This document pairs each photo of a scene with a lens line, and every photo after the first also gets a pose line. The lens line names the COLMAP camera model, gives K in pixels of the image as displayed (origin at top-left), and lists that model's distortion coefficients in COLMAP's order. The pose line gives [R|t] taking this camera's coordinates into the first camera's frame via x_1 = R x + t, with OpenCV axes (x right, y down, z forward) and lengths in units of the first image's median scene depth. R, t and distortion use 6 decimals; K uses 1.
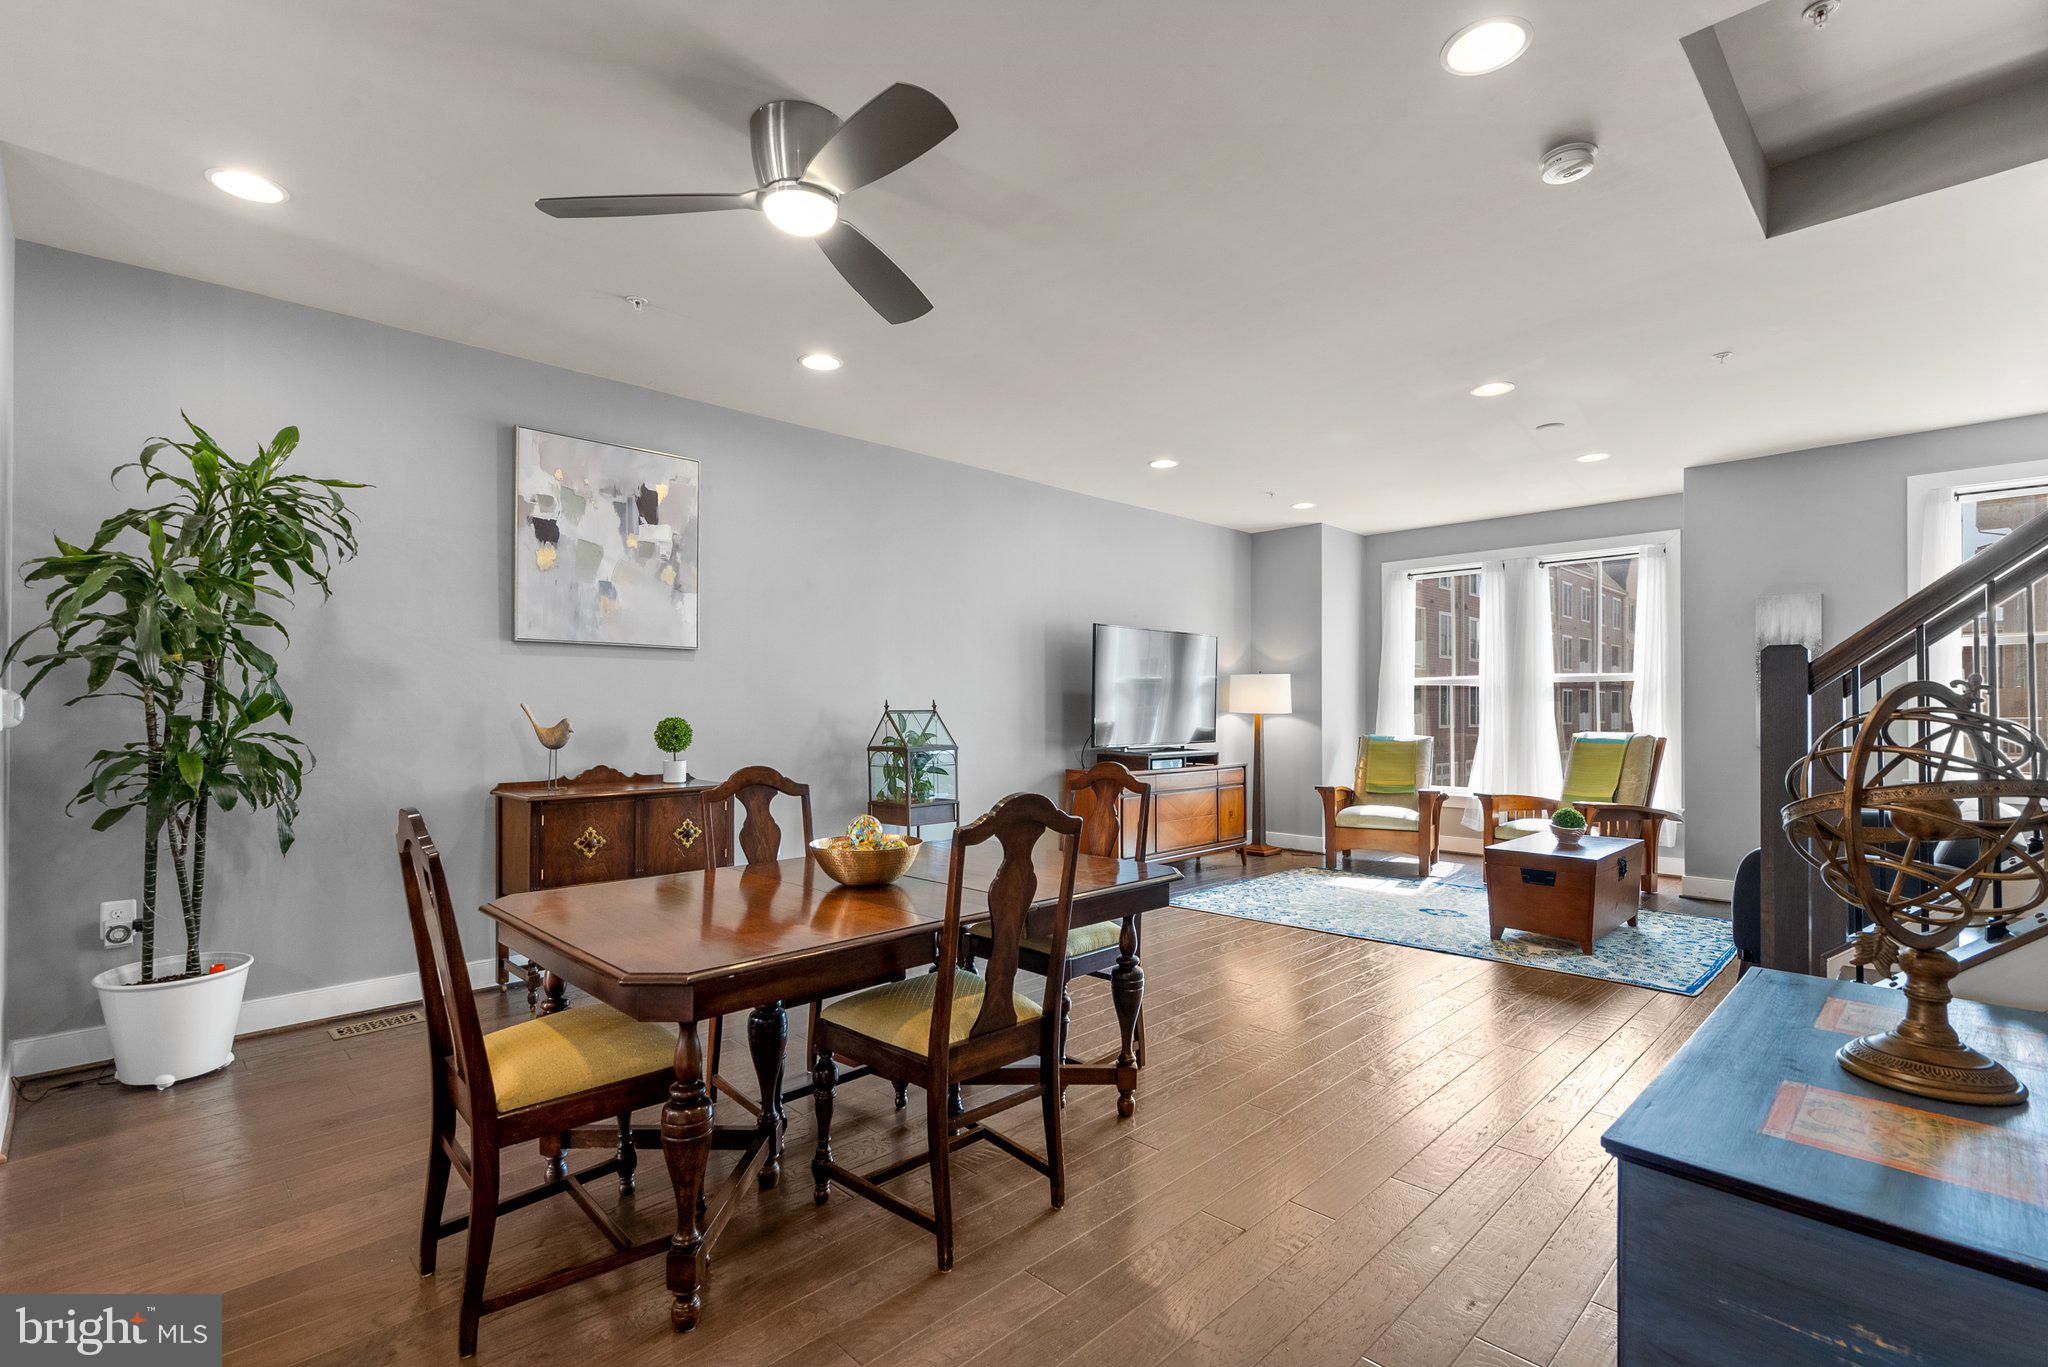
lens RADIAL K [[935.4, 0, 1023.1], [0, 935.4, 677.1], [0, 0, 1]] dist [-0.004121, 0.000568]
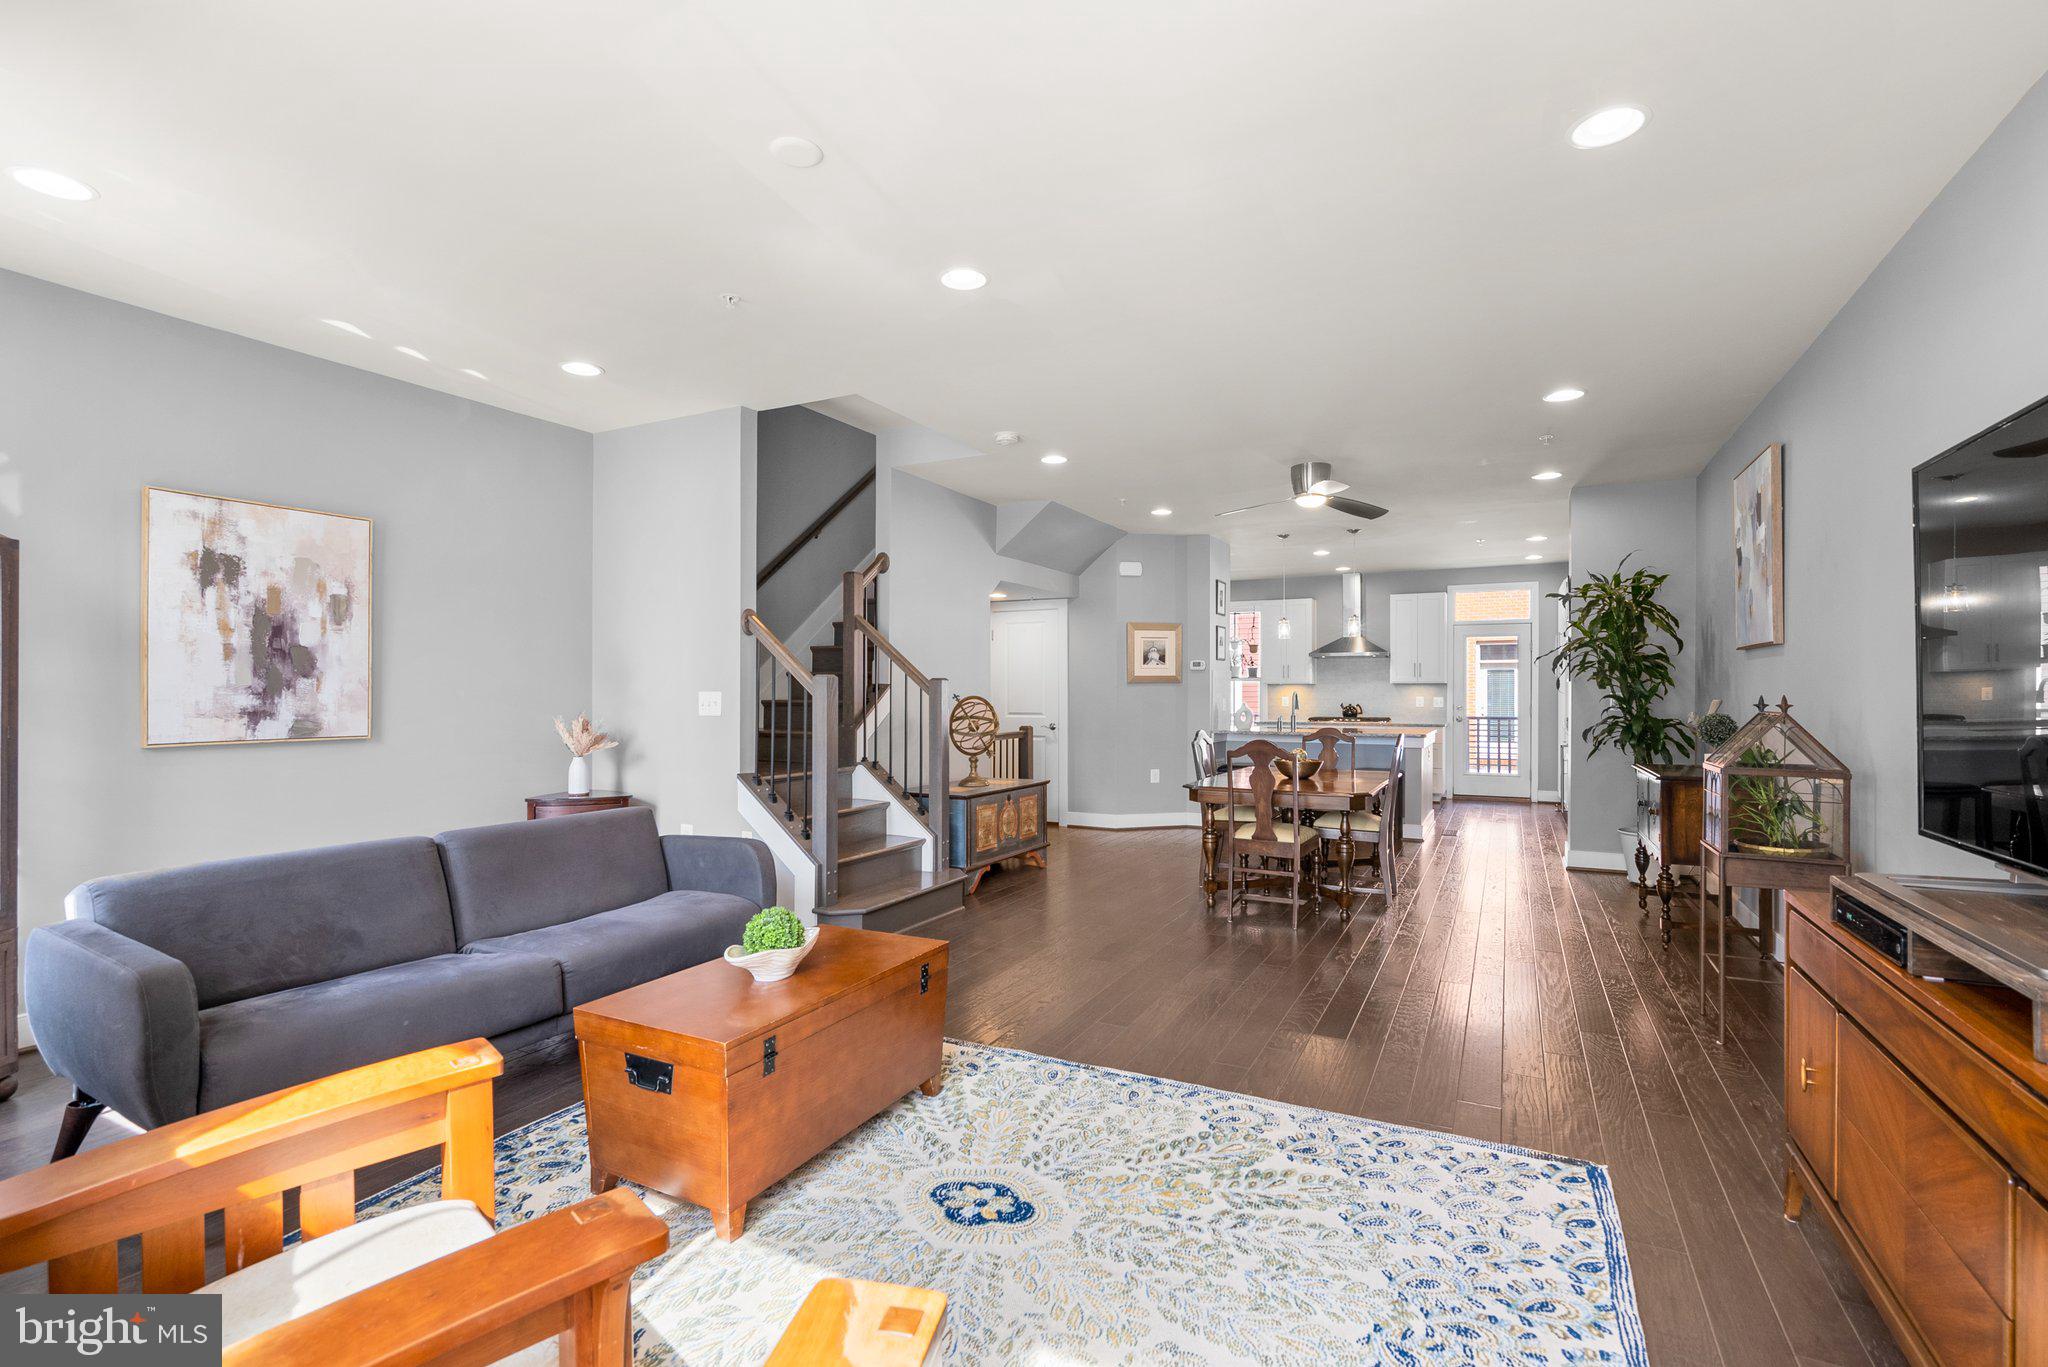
lens RADIAL K [[928.6, 0, 1031.4], [0, 928.6, 686.7], [0, 0, 1]] dist [-0.003658, 0.000817]
pose [[-0.949474, -0.001987, -0.313839, 0.438504], [0.011276, 0.999118, -0.040440, 0.029728], [0.313643, -0.041935, -0.948615, 1.107681]]
